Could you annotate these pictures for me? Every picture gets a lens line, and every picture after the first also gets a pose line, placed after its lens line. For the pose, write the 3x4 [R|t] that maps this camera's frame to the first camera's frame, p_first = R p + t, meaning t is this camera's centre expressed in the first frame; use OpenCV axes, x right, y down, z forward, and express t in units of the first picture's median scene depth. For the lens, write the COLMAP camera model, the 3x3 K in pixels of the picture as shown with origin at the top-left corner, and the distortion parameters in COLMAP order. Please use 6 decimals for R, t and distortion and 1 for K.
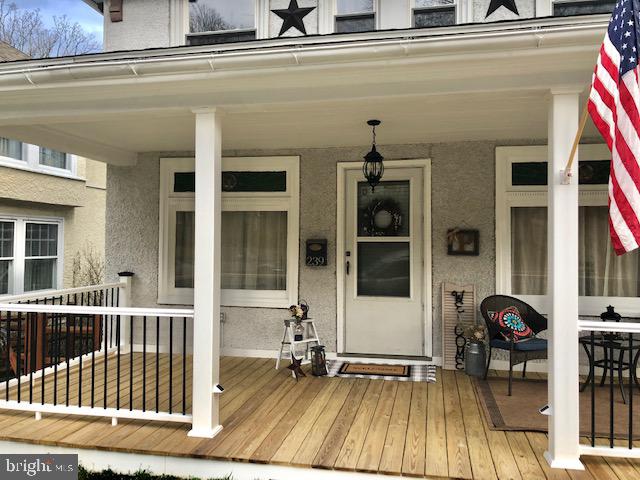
lens RADIAL K [[525.2, 0, 315.5], [0, 525.2, 236.1], [0, 0, 1]] dist [0.080357, -0.050604]
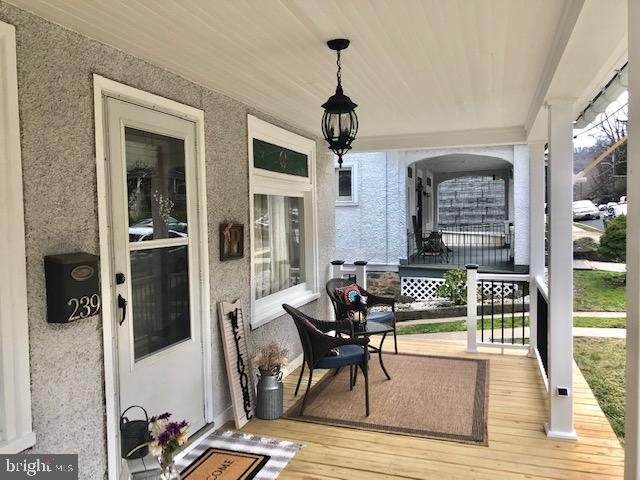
lens RADIAL K [[525.2, 0, 315.5], [0, 525.2, 236.1], [0, 0, 1]] dist [0.080357, -0.050604]
pose [[0.110180, -0.046036, 0.992845, -0.388134], [0.005015, 0.998940, 0.045762, -0.025192], [-0.993899, -0.000063, 0.110294, 0.775399]]
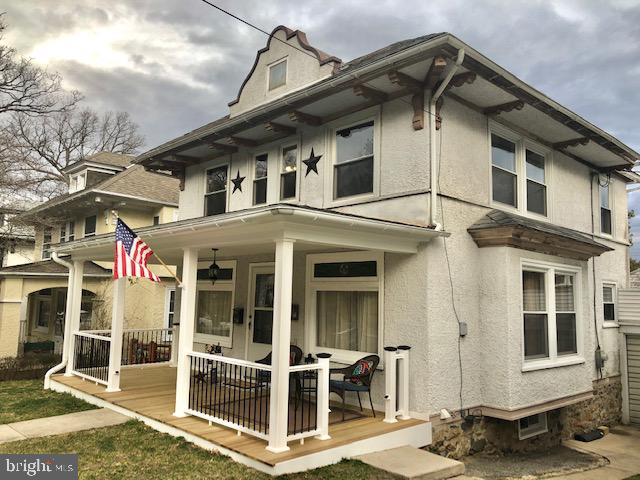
lens RADIAL K [[526.9, 0, 320.9], [0, 526.9, 259.1], [0, 0, 1]] dist [0.282392, -0.001645]
pose [[0.838383, -0.018654, -0.544763, 1.193941], [-0.039847, 0.994643, -0.095382, 0.002625], [0.543624, 0.101674, 0.833148, -0.326943]]
